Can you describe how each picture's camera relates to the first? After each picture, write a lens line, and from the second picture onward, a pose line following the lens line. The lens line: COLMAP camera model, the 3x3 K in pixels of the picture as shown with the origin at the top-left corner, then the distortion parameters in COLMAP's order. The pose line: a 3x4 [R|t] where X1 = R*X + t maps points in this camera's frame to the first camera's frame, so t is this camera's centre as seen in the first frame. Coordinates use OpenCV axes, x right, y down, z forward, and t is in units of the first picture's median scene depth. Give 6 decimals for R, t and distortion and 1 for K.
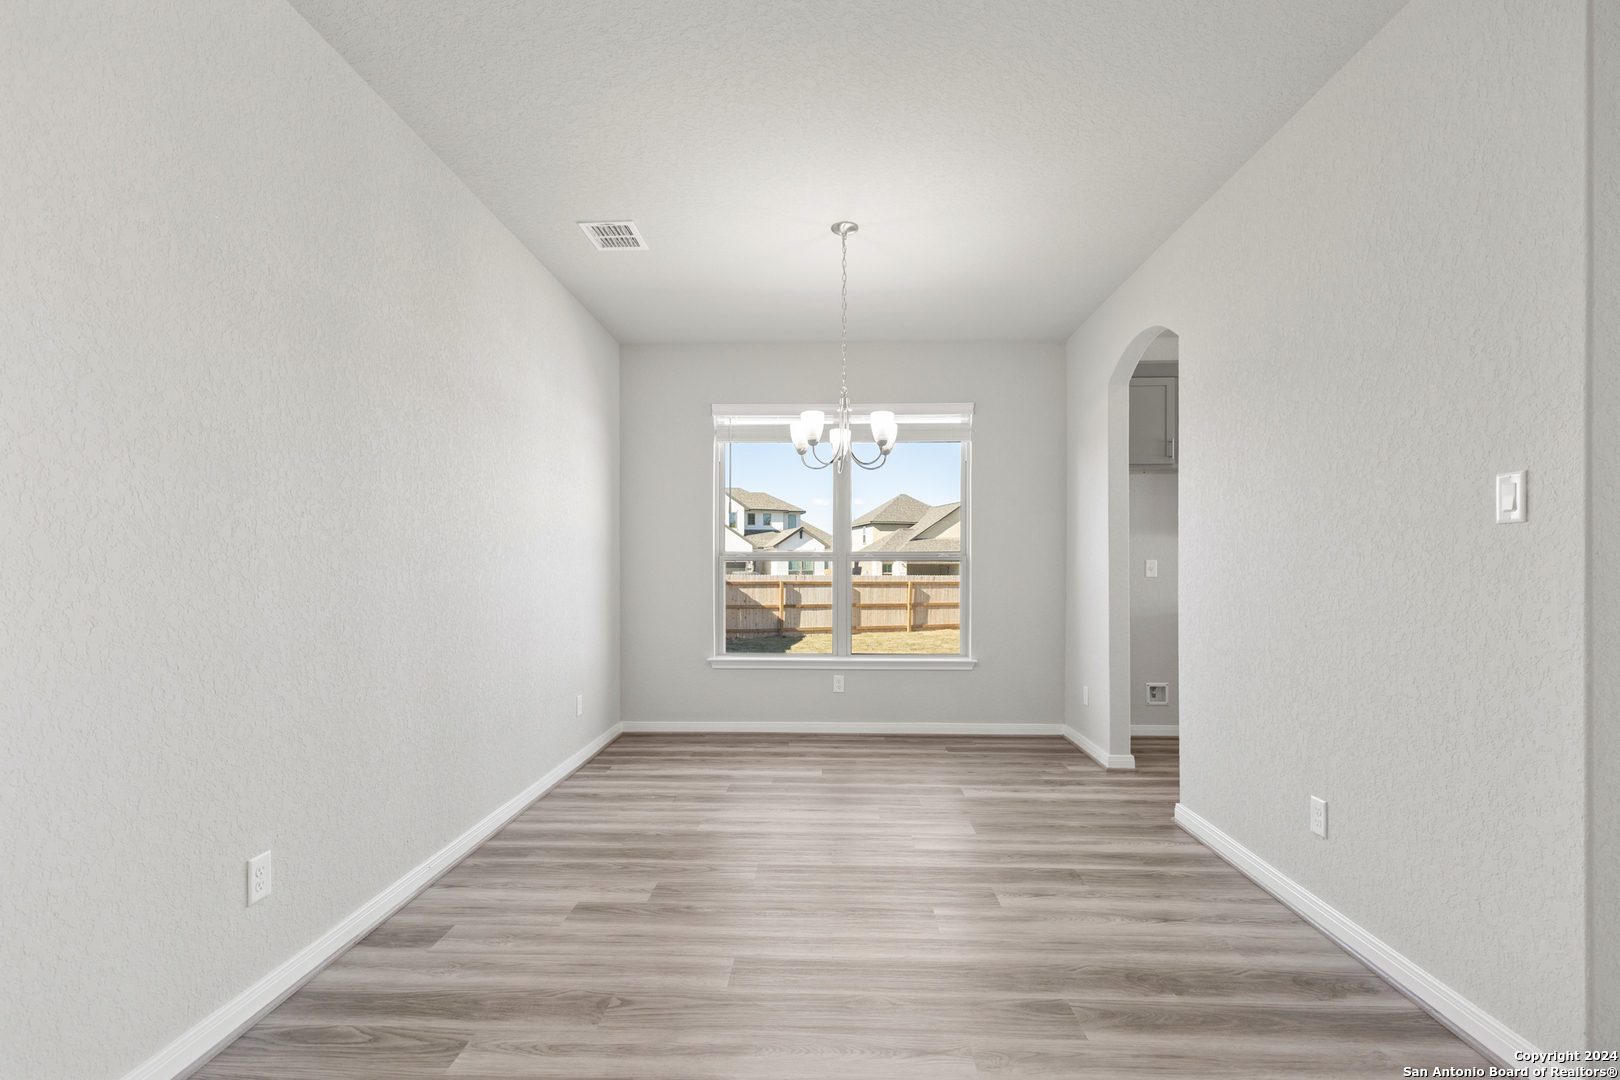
lens RADIAL K [[753.4, 0, 808.6], [0, 753.4, 552.5], [0, 0, 1]] dist [0.004899, 0.000302]
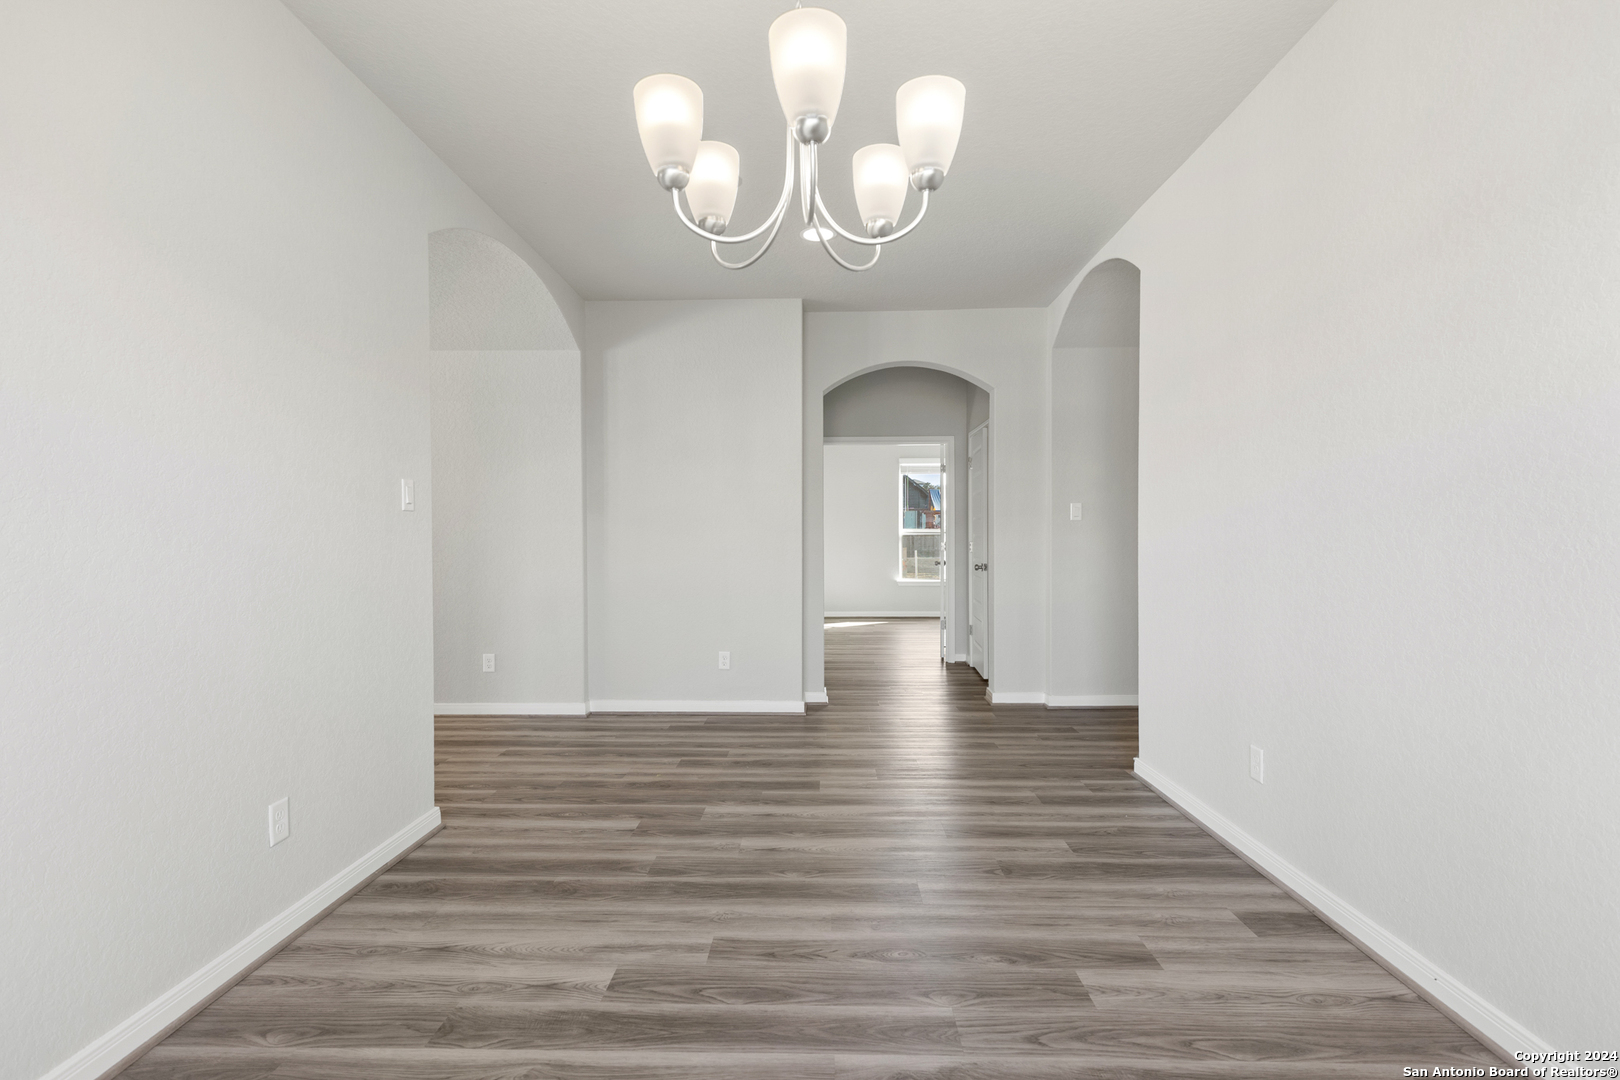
lens RADIAL K [[753.4, 0, 808.6], [0, 753.4, 552.5], [0, 0, 1]] dist [0.004899, 0.000302]
pose [[-0.999889, 0.006777, -0.013262, 0.070555], [0.006739, 0.999973, 0.002920, 0.039866], [0.013281, 0.002830, -0.999908, 1.983927]]
